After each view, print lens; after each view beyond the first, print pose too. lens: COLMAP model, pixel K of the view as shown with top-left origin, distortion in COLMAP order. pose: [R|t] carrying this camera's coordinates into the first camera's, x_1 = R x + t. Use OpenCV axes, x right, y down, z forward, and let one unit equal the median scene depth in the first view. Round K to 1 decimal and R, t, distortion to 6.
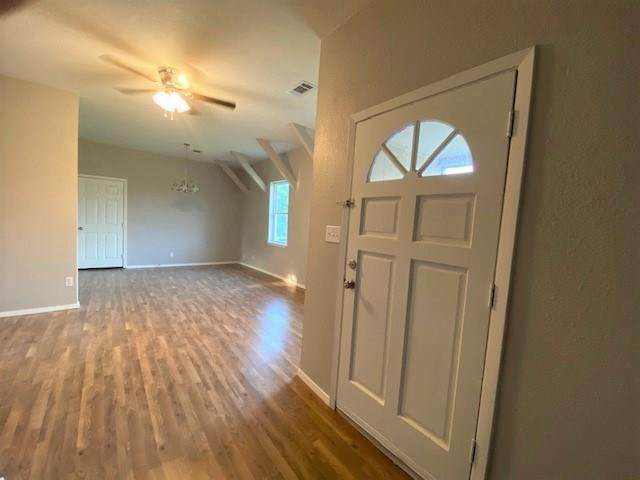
lens RADIAL K [[269.8, 0, 320.0], [0, 269.8, 240.0], [0, 0, 1]] dist [0.003277, -0.016088]
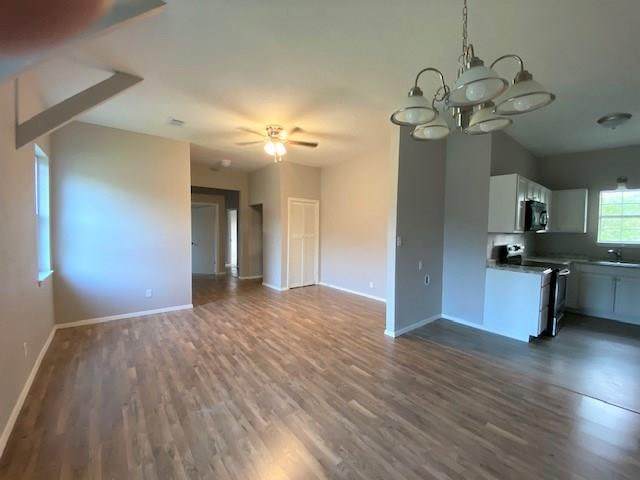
lens RADIAL K [[269.8, 0, 320.0], [0, 269.8, 240.0], [0, 0, 1]] dist [0.003277, -0.016088]
pose [[-0.997636, -0.068678, -0.002464, -0.574329], [-0.068501, 0.990902, 0.115847, -0.160134], [-0.005515, 0.115742, -0.993264, 1.727516]]
